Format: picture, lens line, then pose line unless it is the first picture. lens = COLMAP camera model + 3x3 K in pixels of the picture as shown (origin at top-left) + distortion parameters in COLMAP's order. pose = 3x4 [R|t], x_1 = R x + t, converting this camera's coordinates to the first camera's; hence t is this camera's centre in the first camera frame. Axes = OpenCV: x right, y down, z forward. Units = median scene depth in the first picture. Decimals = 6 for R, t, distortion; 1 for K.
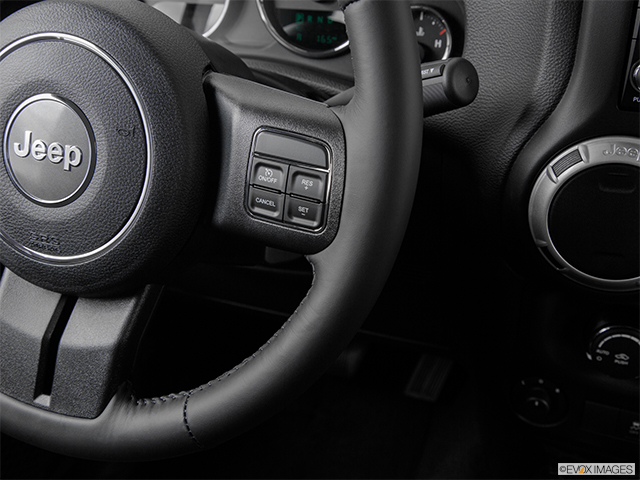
lens RADIAL K [[727.5, 0, 320.0], [0, 727.5, 240.0], [0, 0, 1]] dist [0.004917, 0.004007]
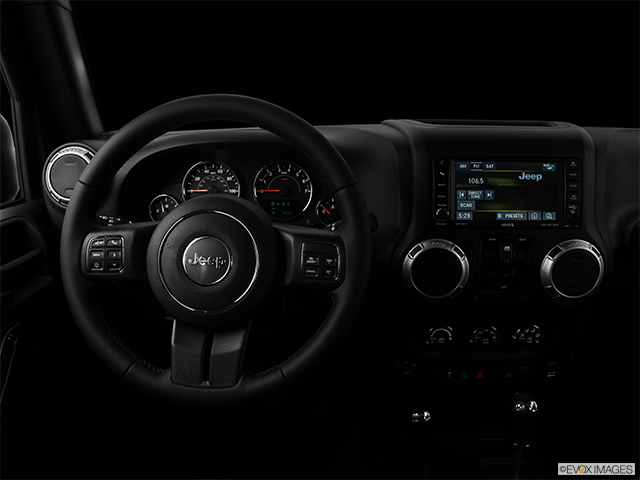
lens RADIAL K [[499.0, 0, 329.2], [0, 499.0, 242.6], [0, 0, 1]] dist [-0.122078, 0.068694]
pose [[0.949023, -0.067495, 0.307896, -0.456194], [0.138921, 0.966381, -0.216351, 0.190544], [-0.282943, 0.248096, 0.926494, -0.491814]]
